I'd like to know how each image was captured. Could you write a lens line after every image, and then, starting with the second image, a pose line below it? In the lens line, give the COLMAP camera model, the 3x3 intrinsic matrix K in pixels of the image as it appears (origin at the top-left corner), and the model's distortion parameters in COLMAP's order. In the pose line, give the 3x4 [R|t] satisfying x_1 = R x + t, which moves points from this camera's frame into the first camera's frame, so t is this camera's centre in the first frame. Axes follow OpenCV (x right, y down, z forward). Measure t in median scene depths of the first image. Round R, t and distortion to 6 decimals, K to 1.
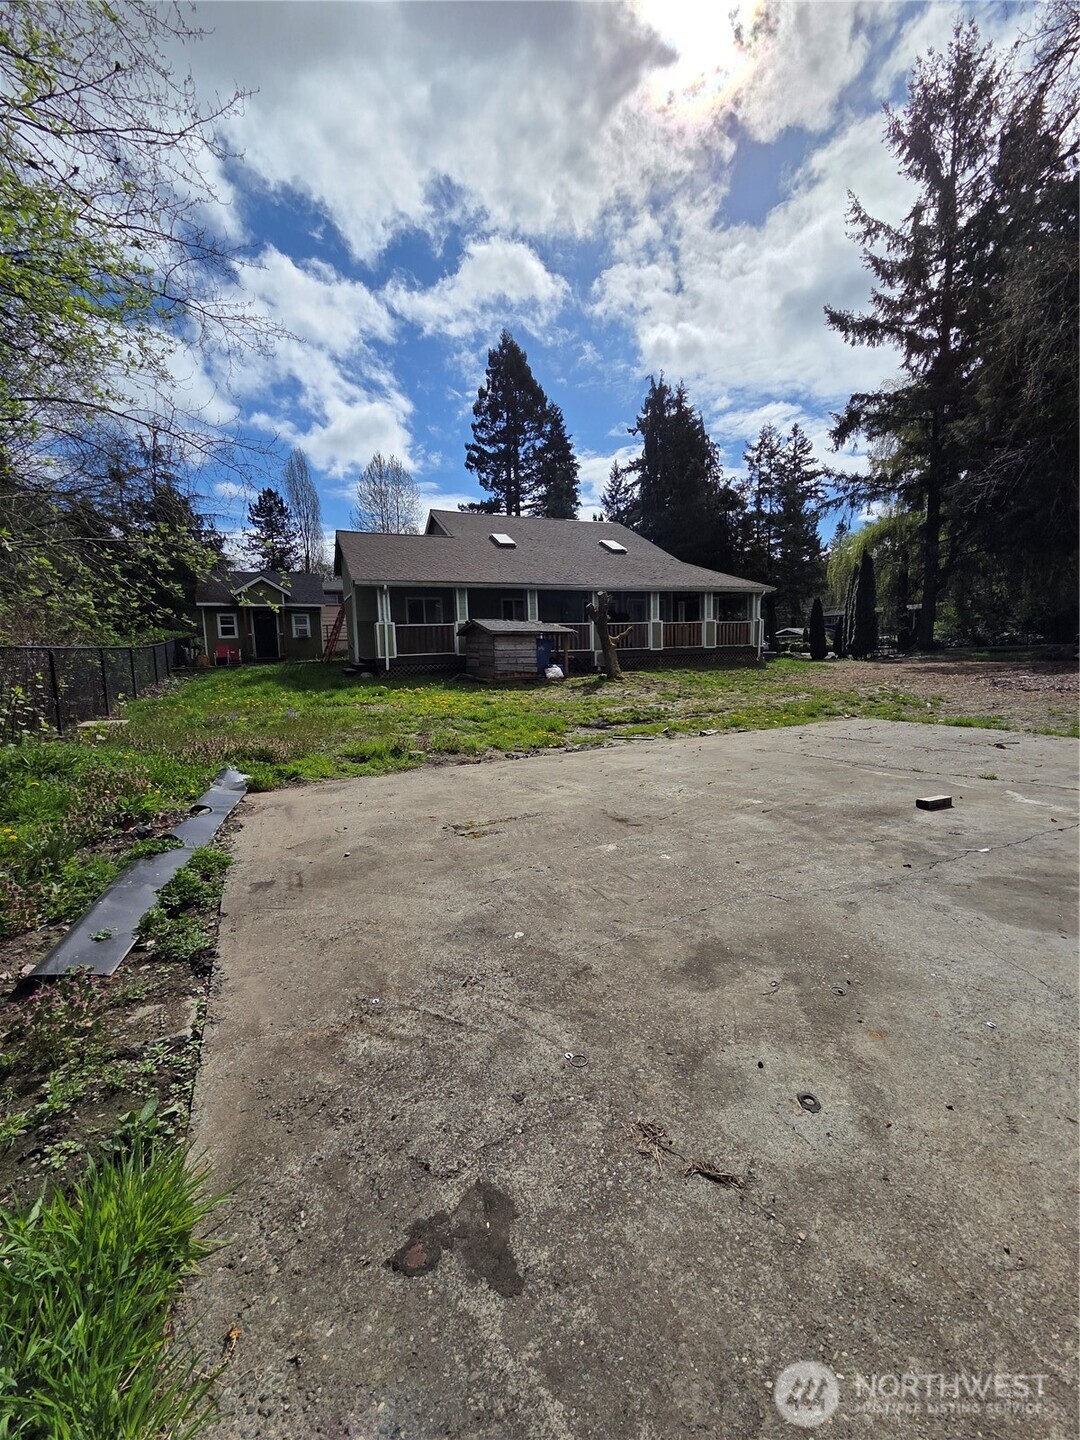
lens RADIAL K [[585.8, 0, 538.4], [0, 585.8, 718.1], [0, 0, 1]] dist [0.000571, 0.000289]
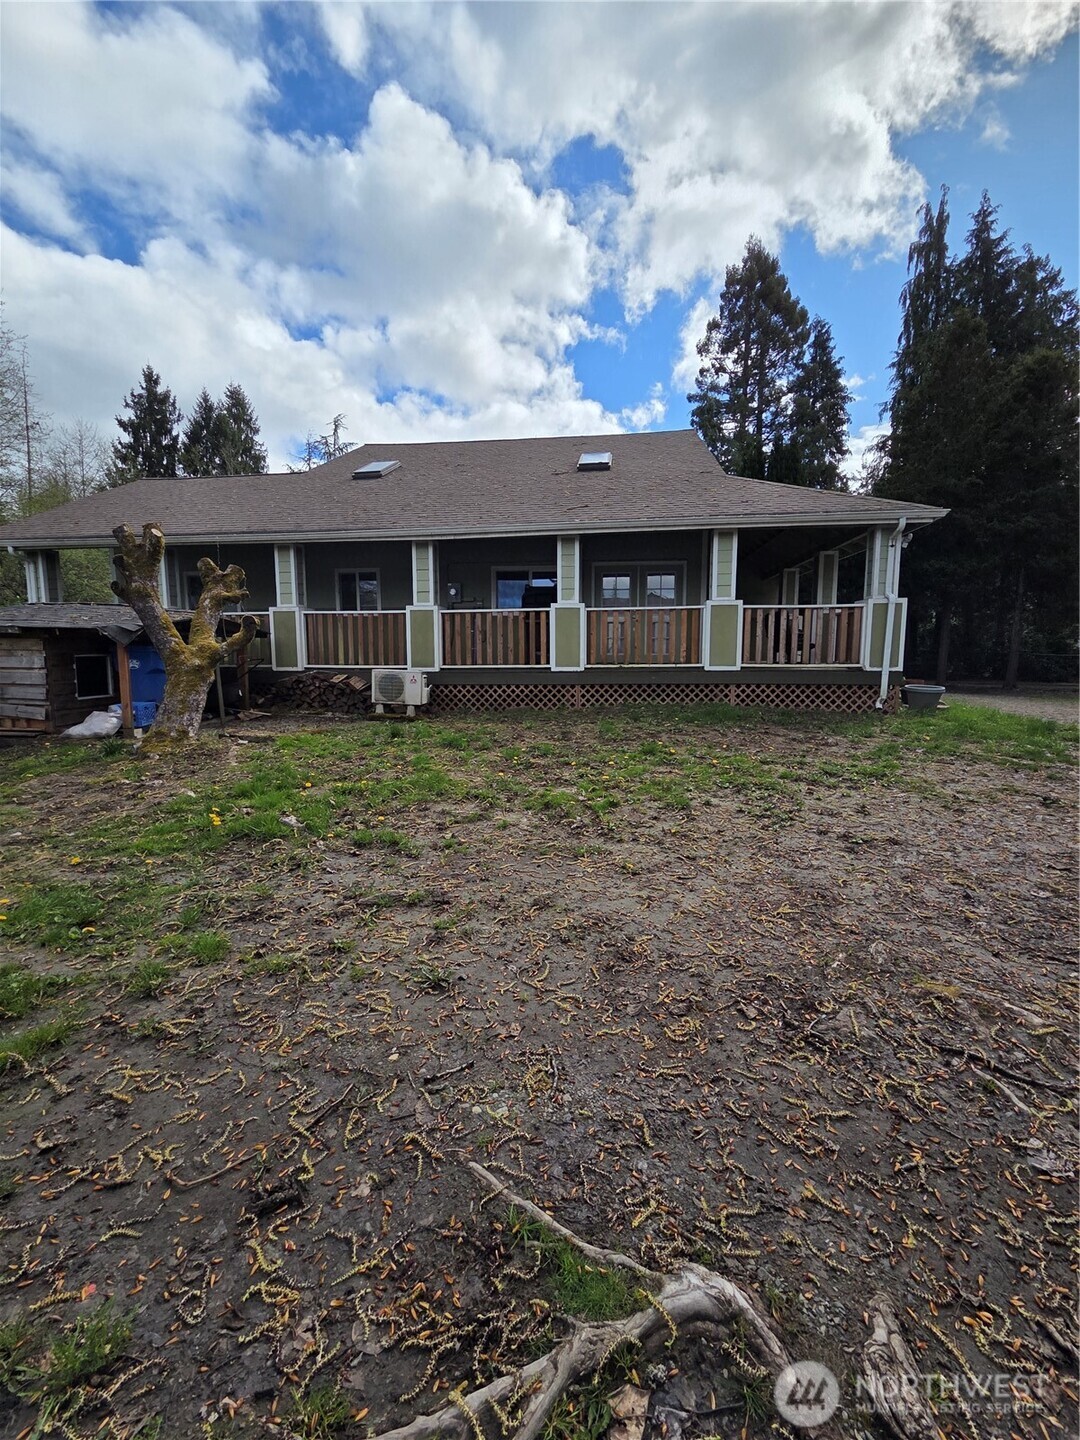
lens RADIAL K [[585.8, 0, 531.6], [0, 585.8, 720.9], [0, 0, 1]] dist [0.000571, 0.000289]
pose [[0.865693, 0.084840, -0.493333, 0.129811], [-0.078841, 0.996341, 0.032995, -0.030058], [0.494327, 0.010332, 0.869215, 0.199912]]
